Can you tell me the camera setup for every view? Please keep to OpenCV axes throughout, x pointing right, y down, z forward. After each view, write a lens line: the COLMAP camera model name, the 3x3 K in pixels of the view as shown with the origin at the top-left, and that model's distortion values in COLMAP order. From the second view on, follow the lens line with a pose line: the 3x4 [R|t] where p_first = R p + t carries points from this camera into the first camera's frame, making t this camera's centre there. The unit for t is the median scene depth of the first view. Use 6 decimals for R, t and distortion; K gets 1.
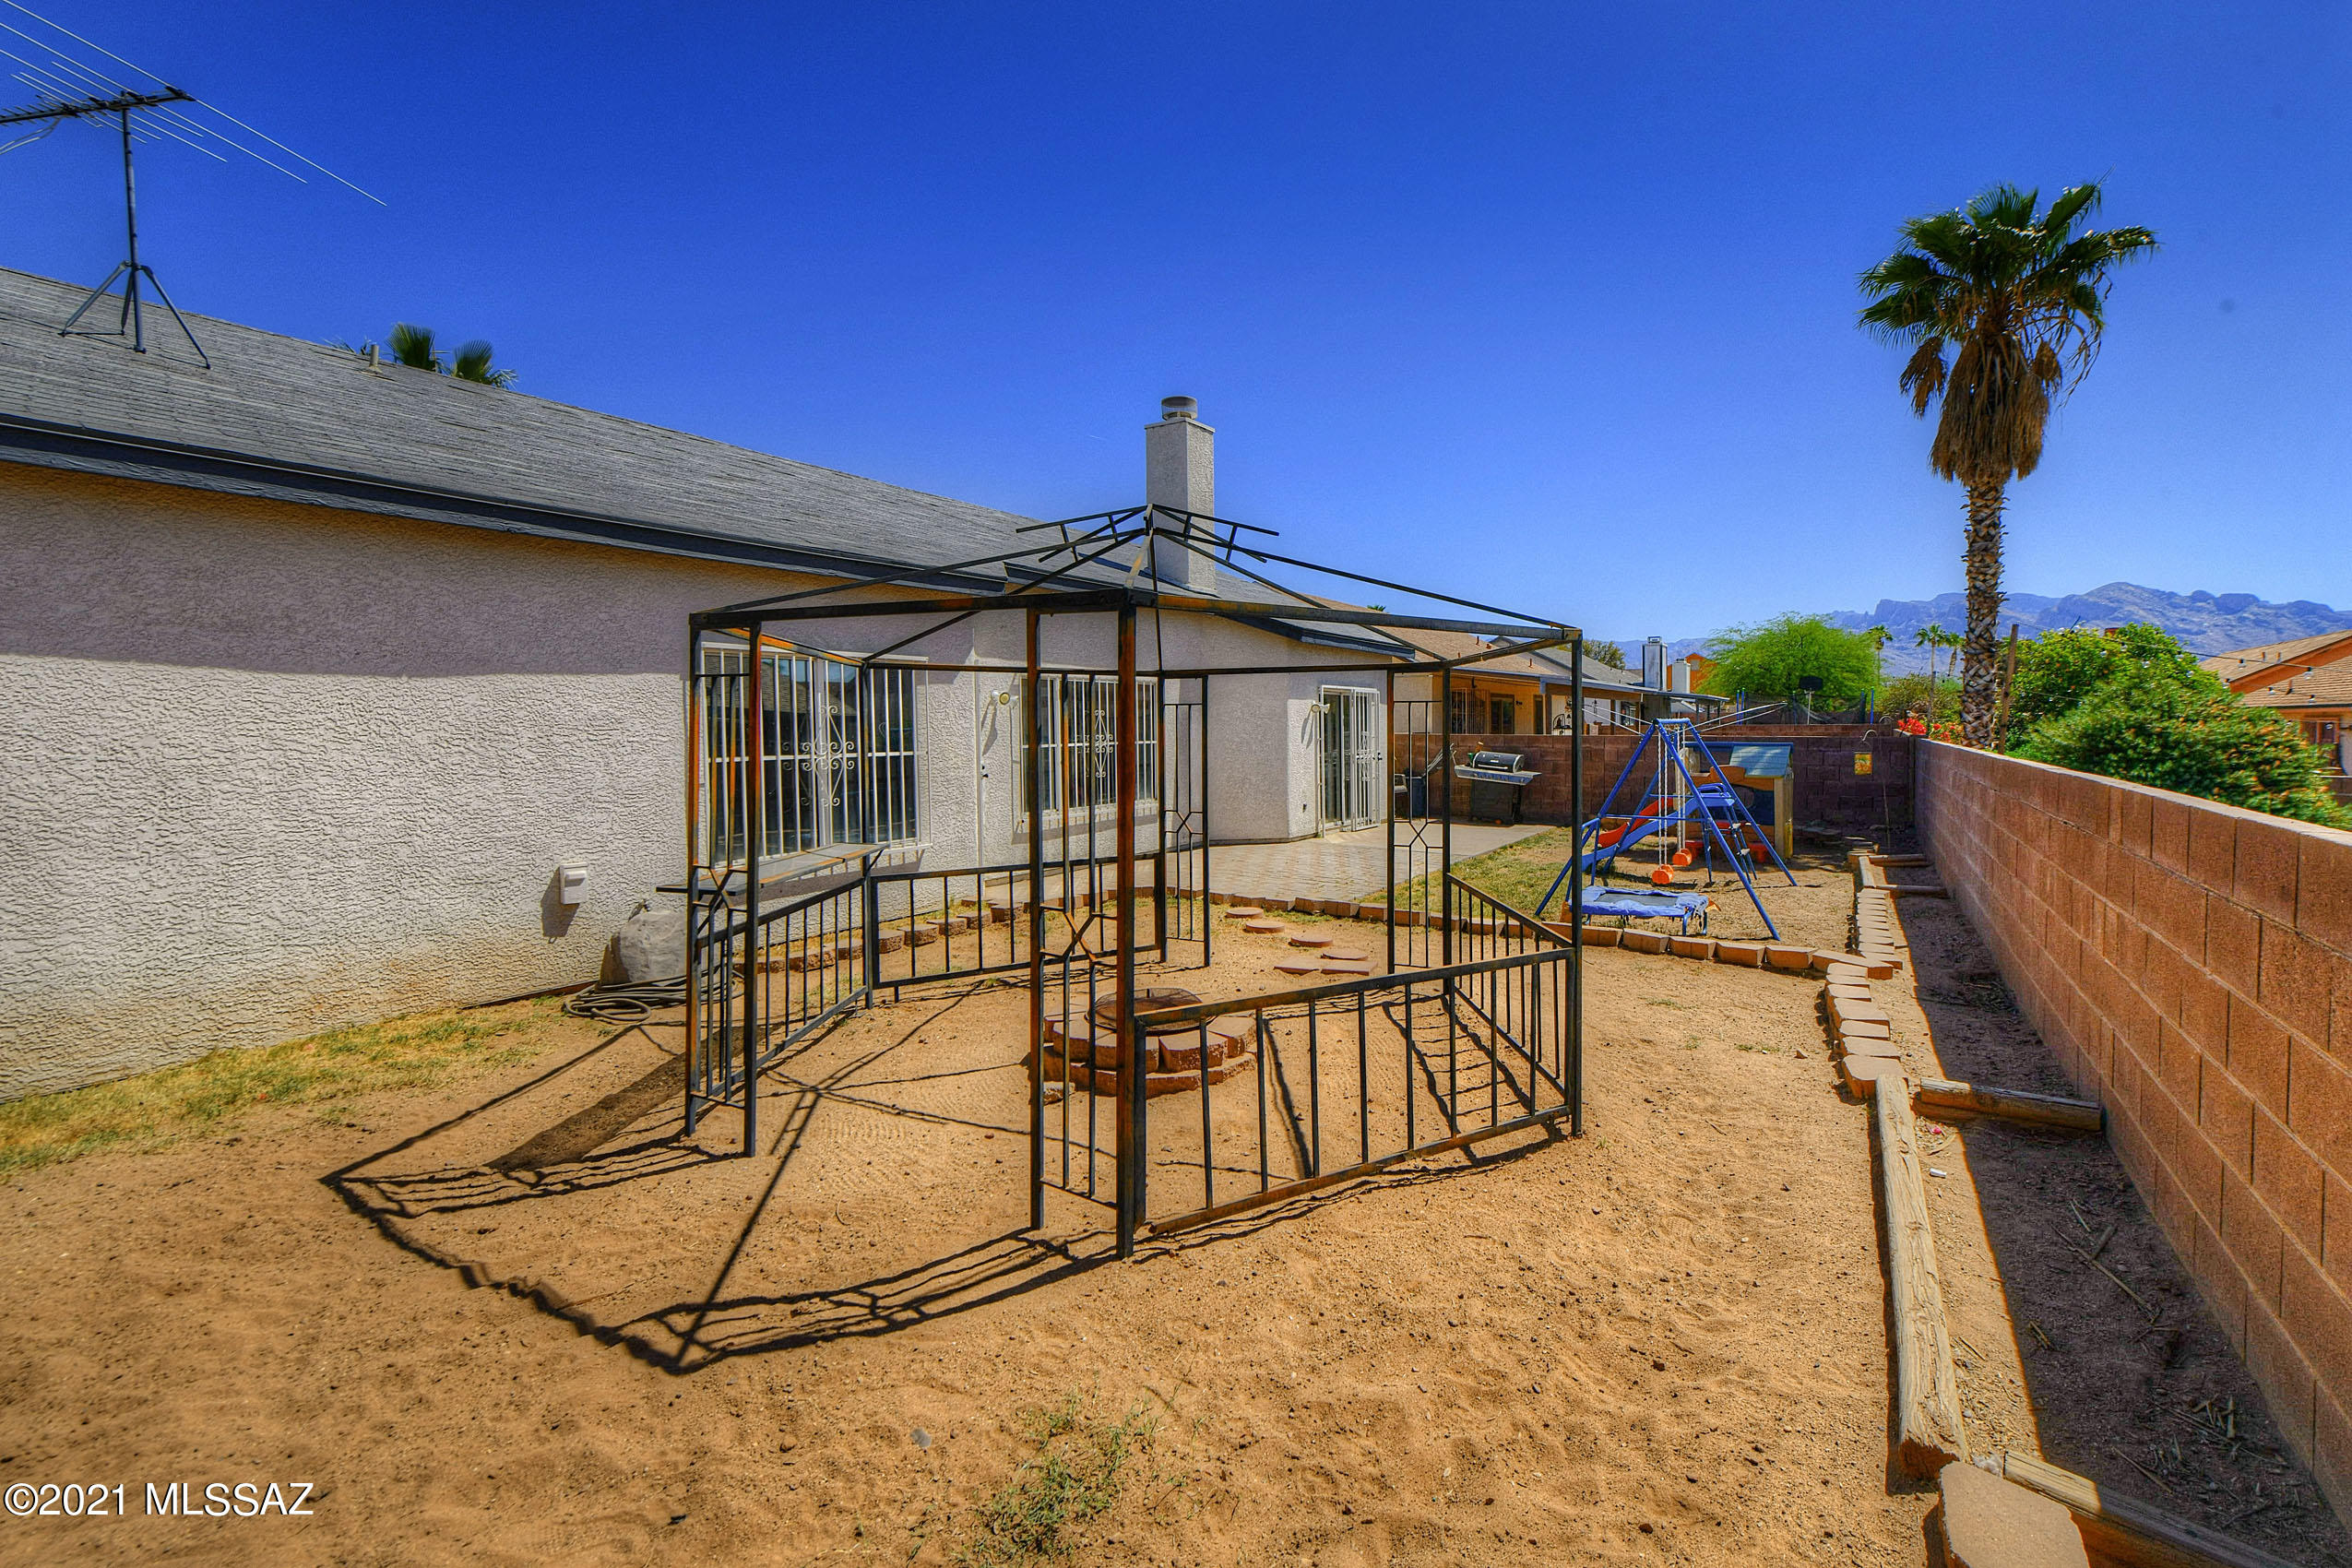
lens RADIAL K [[965.6, 0, 1223.1], [0, 965.6, 766.2], [0, 0, 1]] dist [-0.007440, -0.000326]
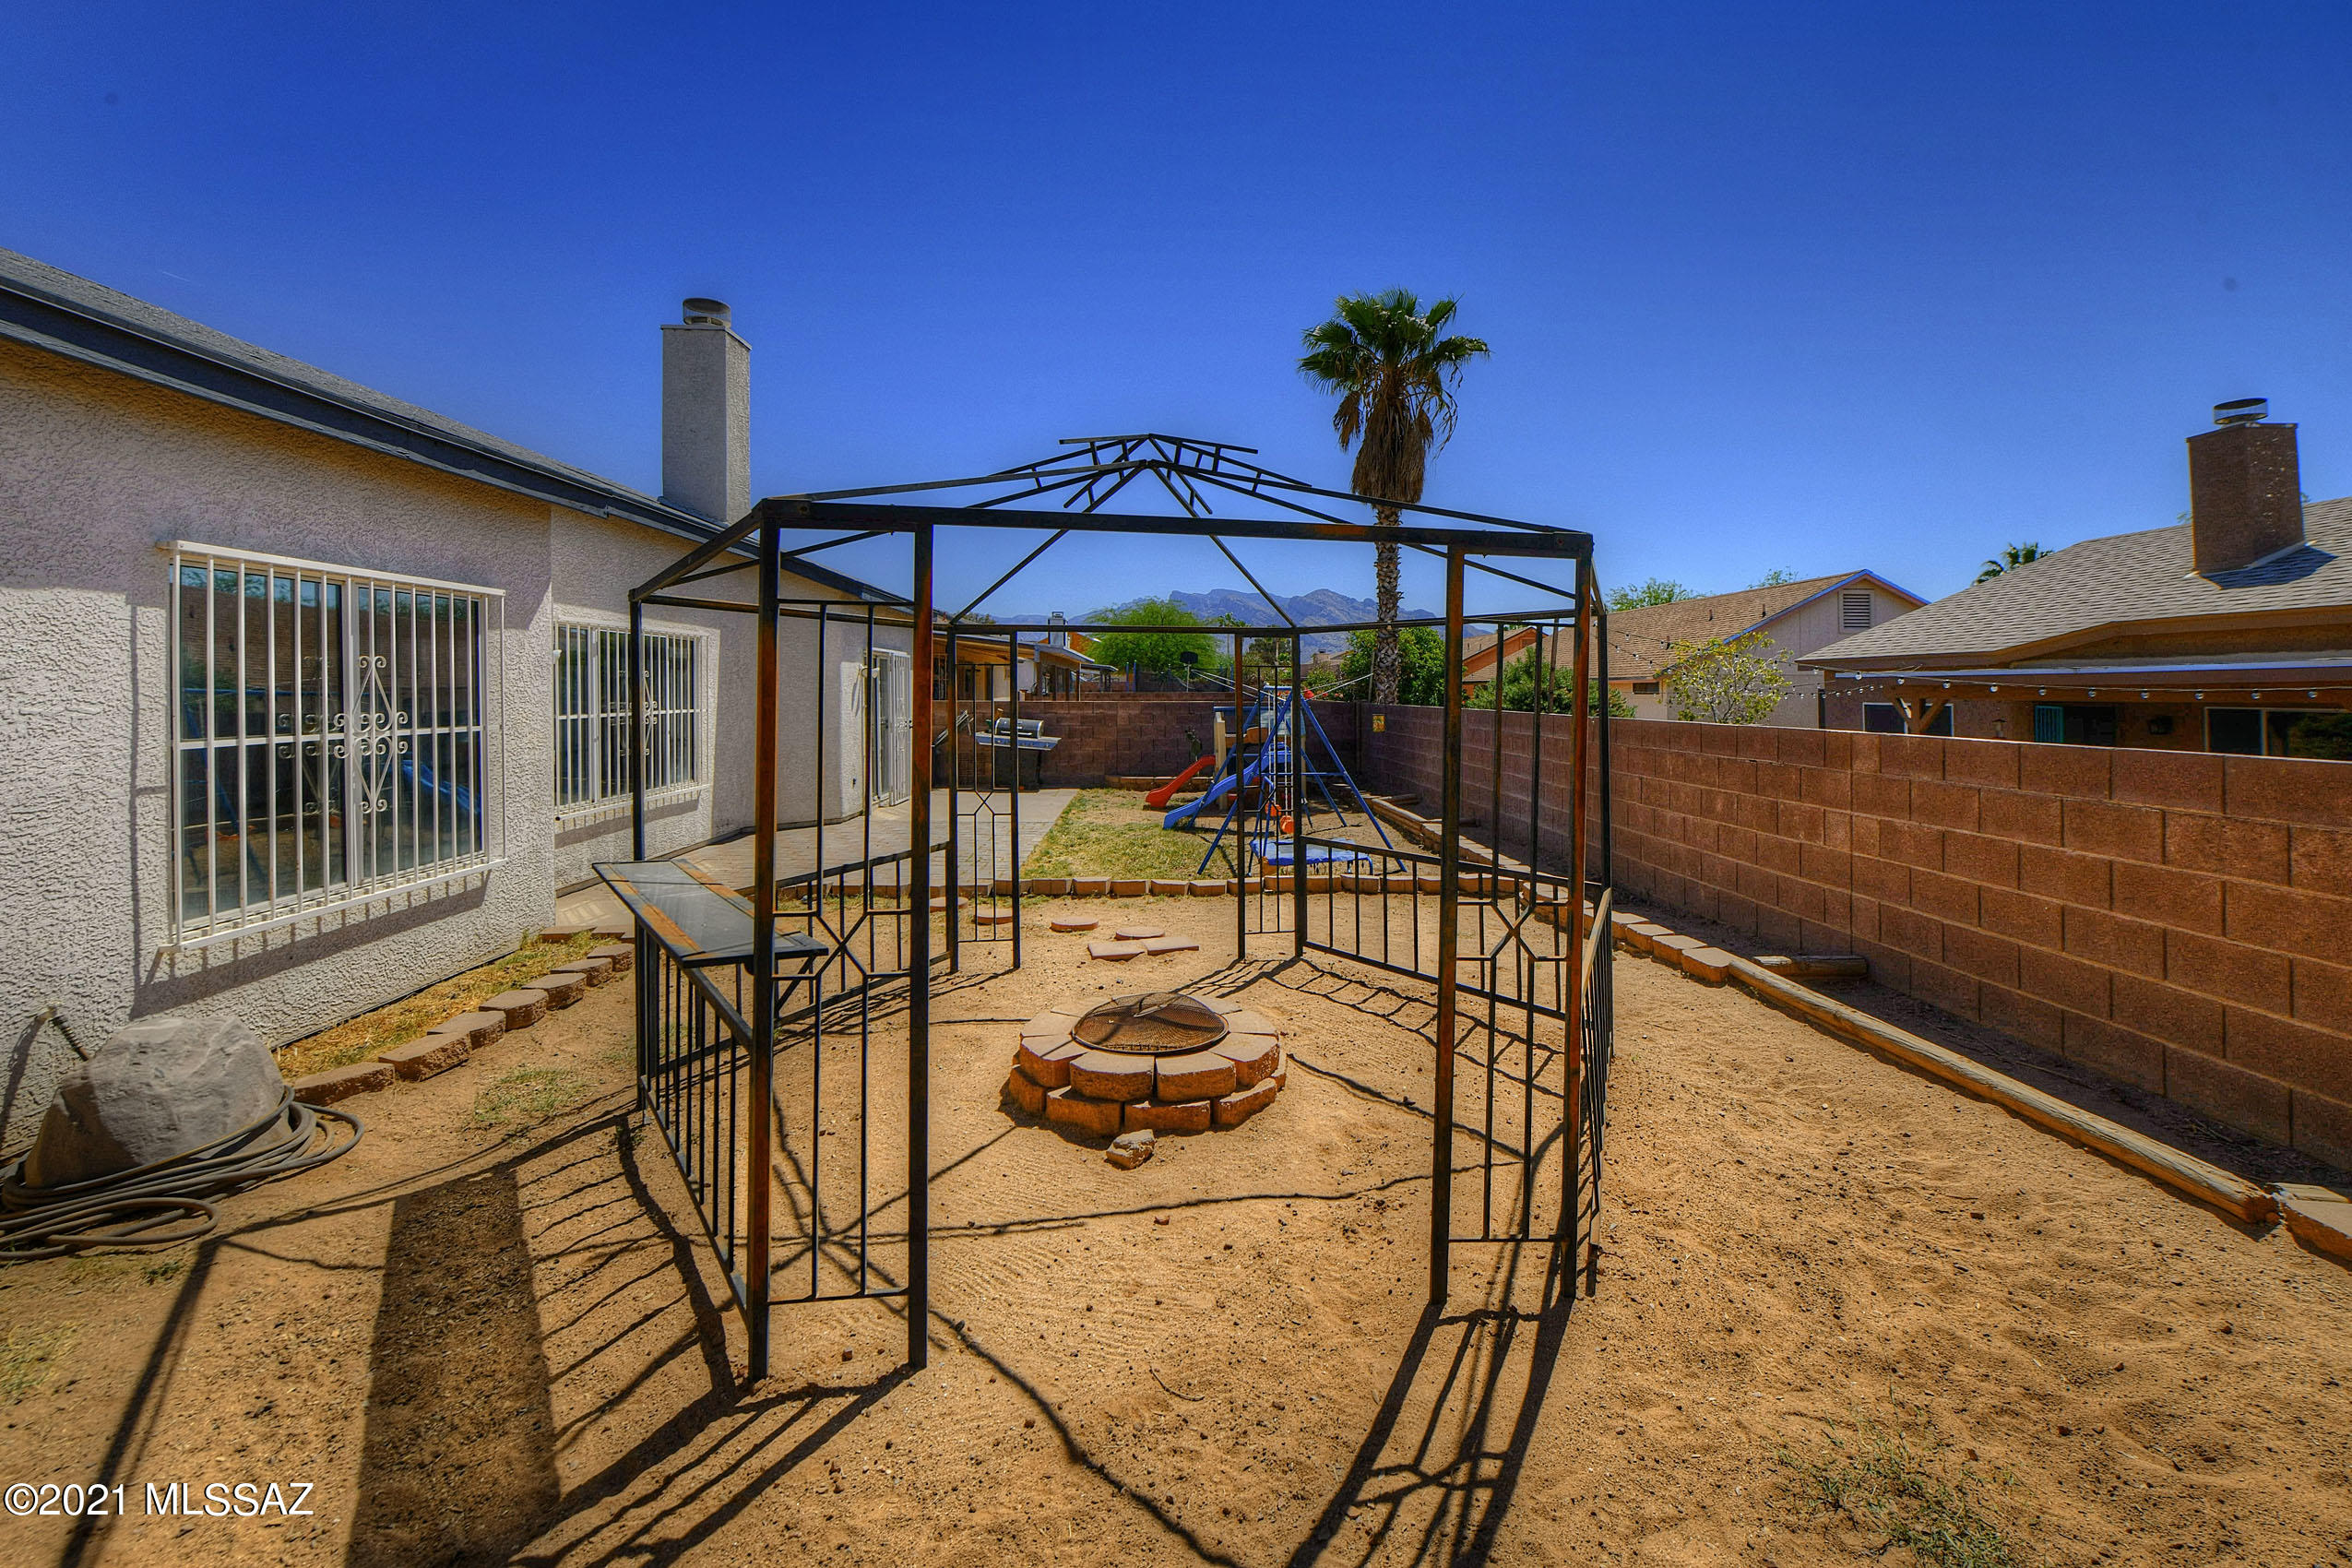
lens RADIAL K [[962.3, 0, 1178.2], [0, 962.3, 689.6], [0, 0, 1]] dist [-0.006987, 0.000028]
pose [[0.823183, 0.005771, 0.567746, -0.376420], [0.020244, 0.999014, -0.039506, -0.004981], [-0.567415, 0.044014, 0.822255, 0.194800]]
